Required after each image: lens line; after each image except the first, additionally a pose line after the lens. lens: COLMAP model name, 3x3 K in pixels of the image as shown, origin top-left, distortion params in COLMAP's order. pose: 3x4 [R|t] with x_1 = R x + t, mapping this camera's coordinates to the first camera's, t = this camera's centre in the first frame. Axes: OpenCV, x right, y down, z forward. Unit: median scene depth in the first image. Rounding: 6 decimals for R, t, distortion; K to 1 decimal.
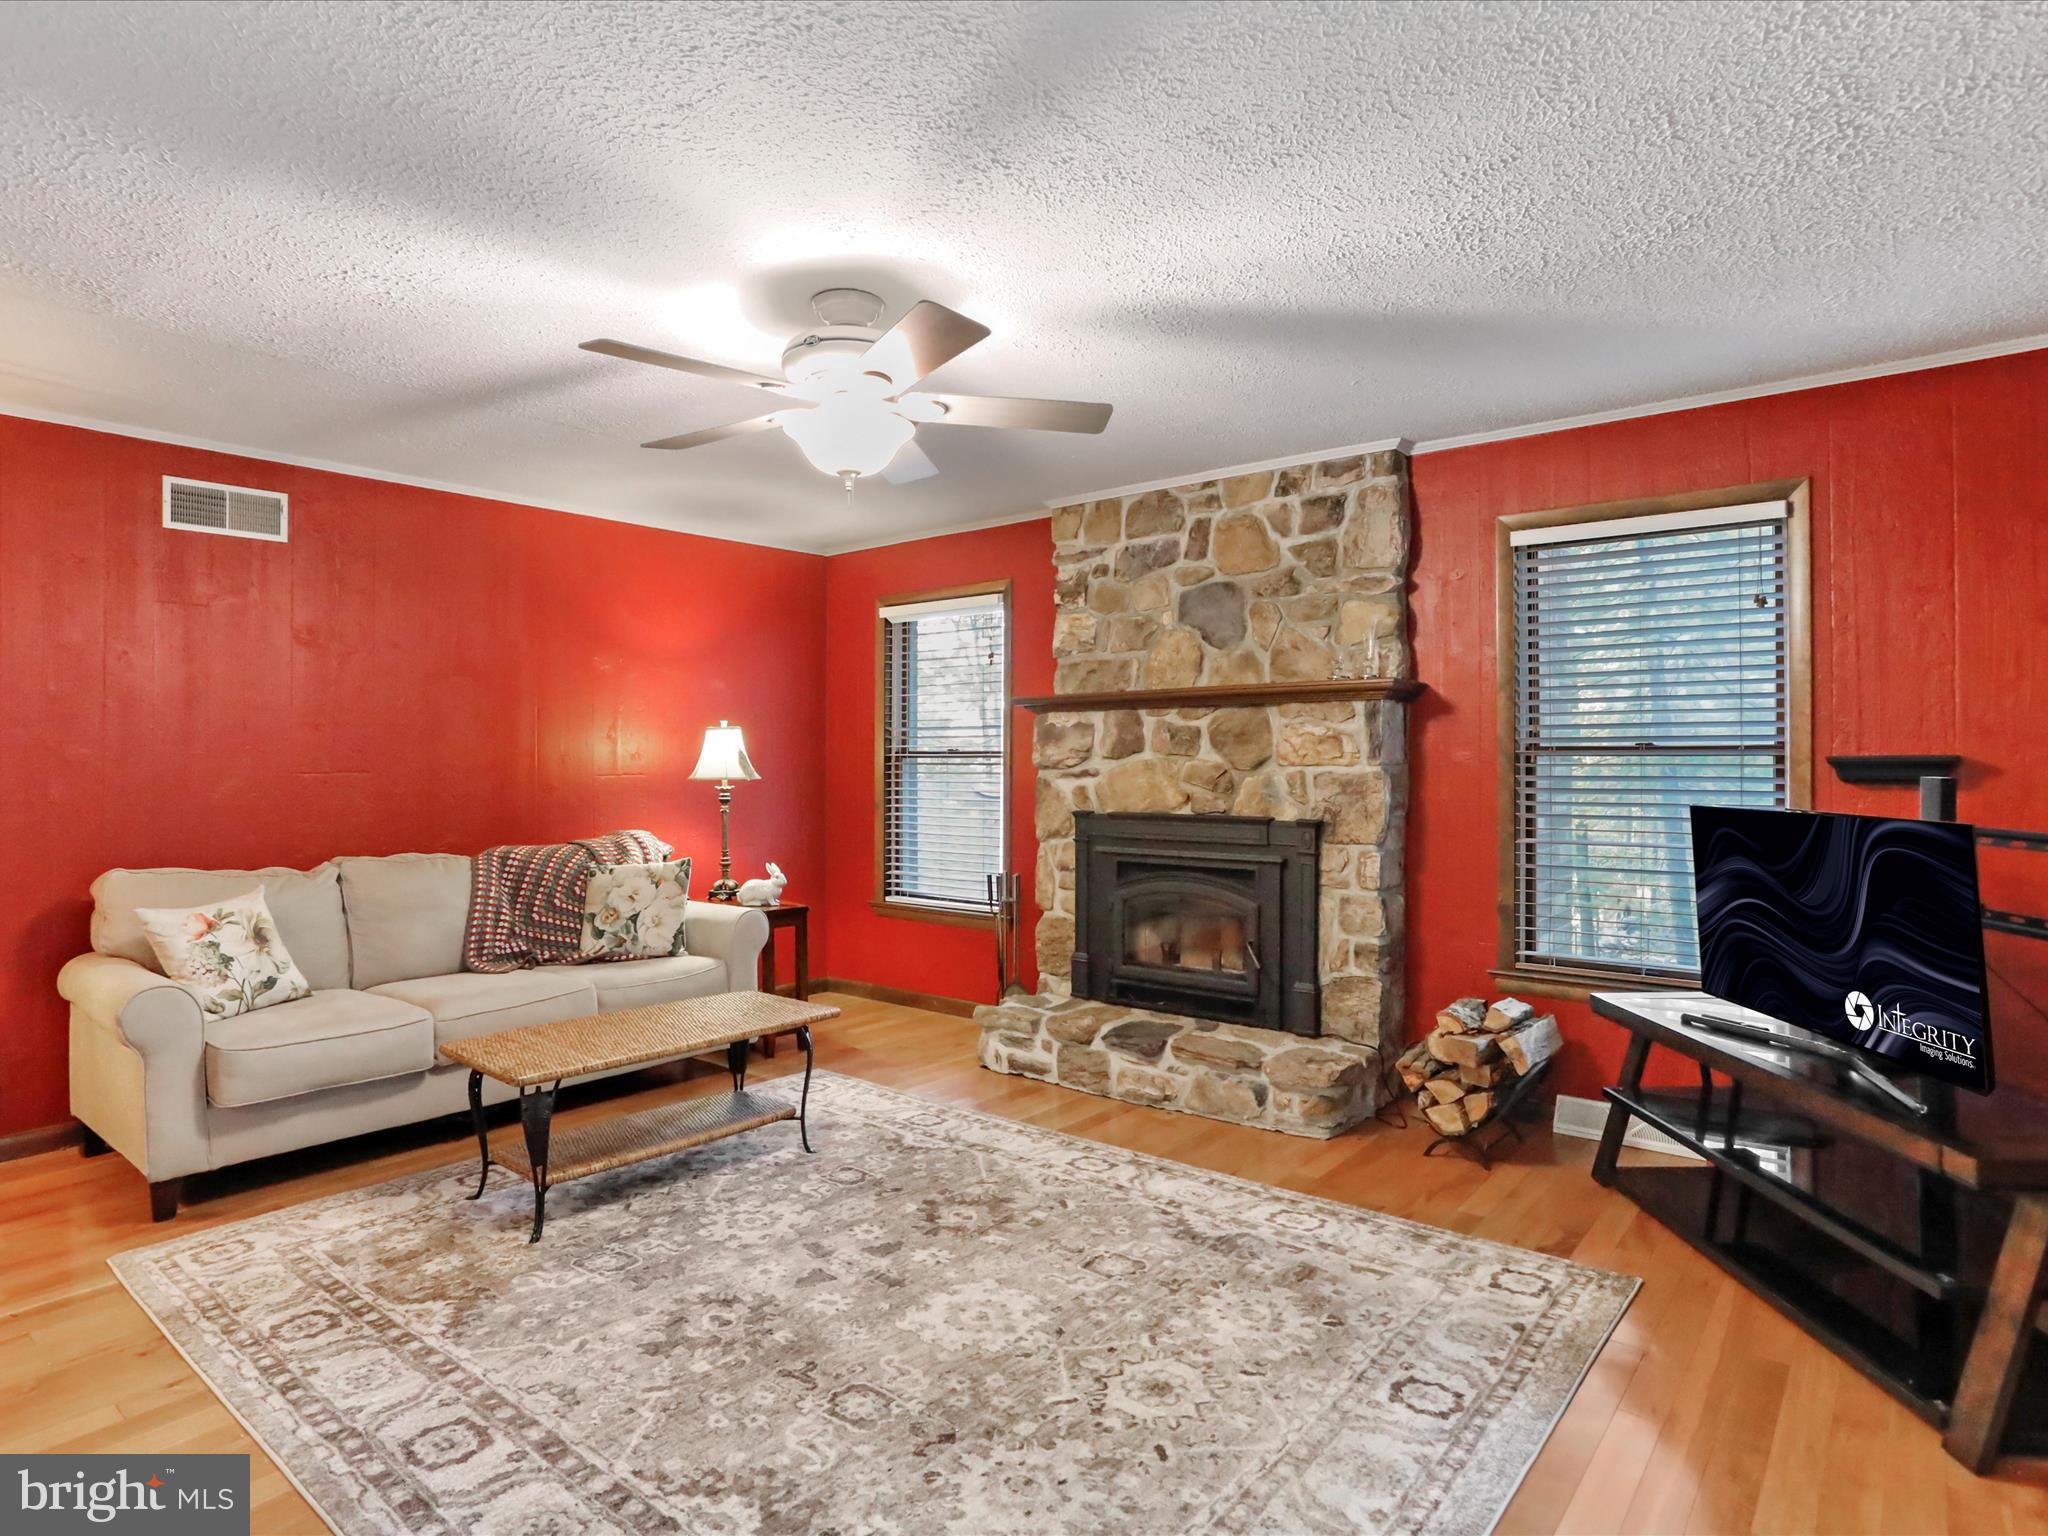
lens RADIAL K [[1129.0, 0, 1027.1], [0, 1129.0, 762.1], [0, 0, 1]] dist [-0.049849, 0.008793]
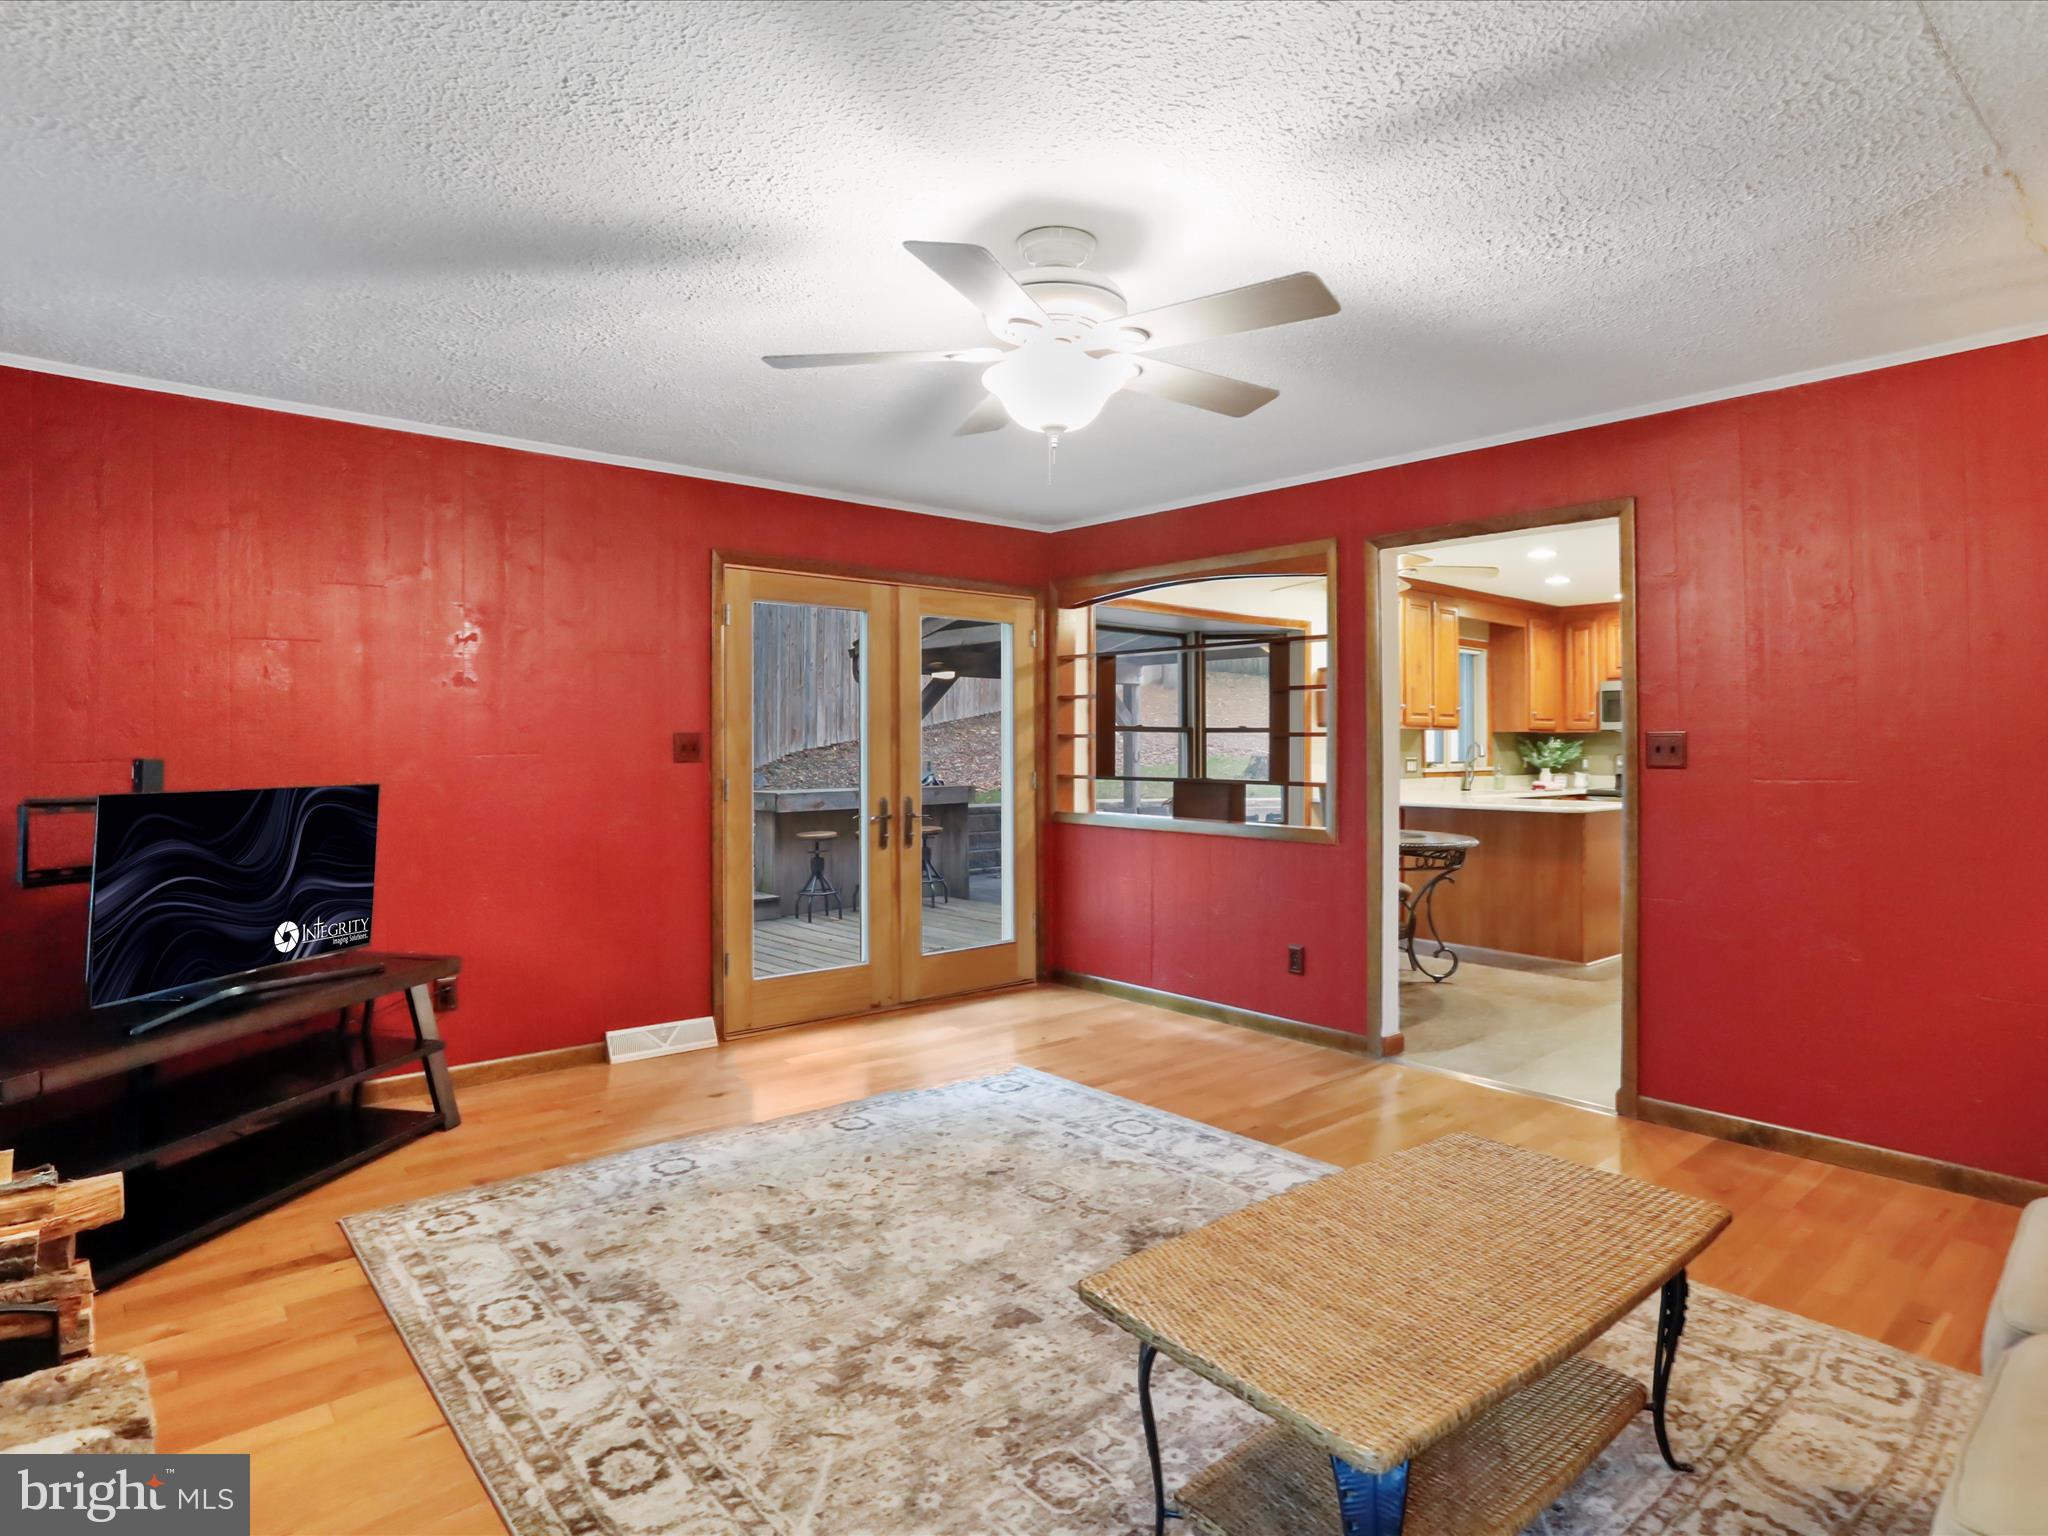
lens RADIAL K [[1129.0, 0, 1021.4], [0, 1129.0, 751.2], [0, 0, 1]] dist [-0.049849, 0.008793]
pose [[-0.984573, 0.001538, 0.174966, -0.187093], [0.002759, 0.999974, 0.006733, -0.000121], [-0.174951, 0.007112, -0.984551, 1.219342]]
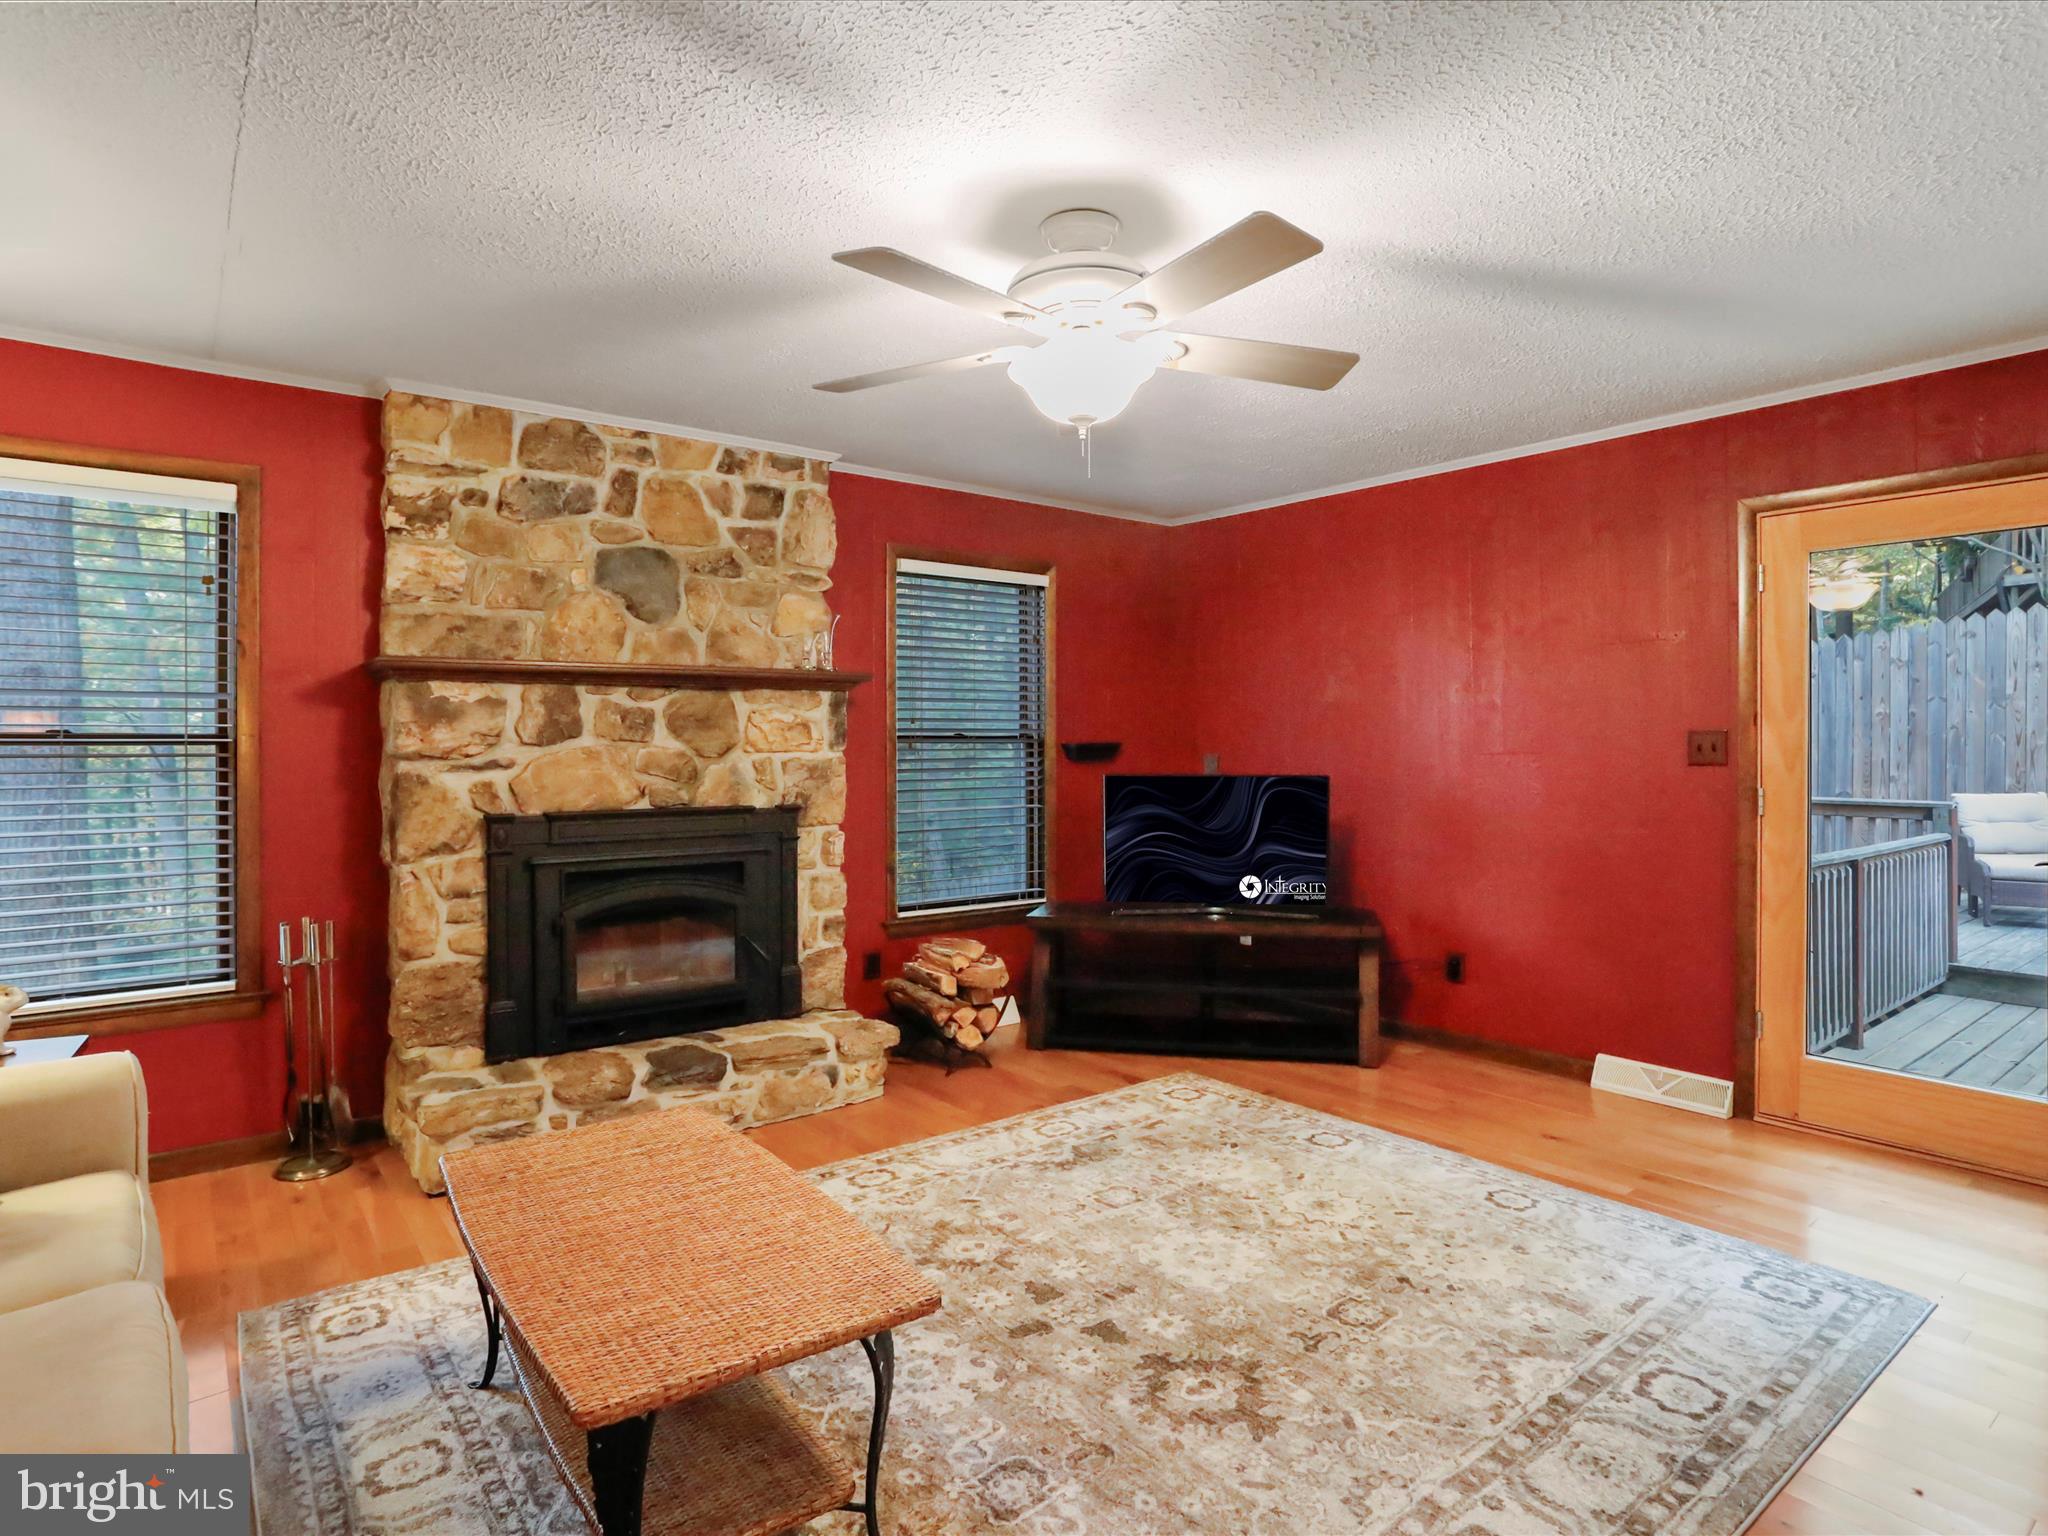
lens RADIAL K [[1129.0, 0, 1020.4], [0, 1129.0, 756.9], [0, 0, 1]] dist [-0.049849, 0.008793]
pose [[0.224077, -0.009394, 0.974526, -0.666872], [0.004704, 0.999952, 0.008557, -0.000165], [-0.974560, 0.002667, 0.224110, 0.543968]]
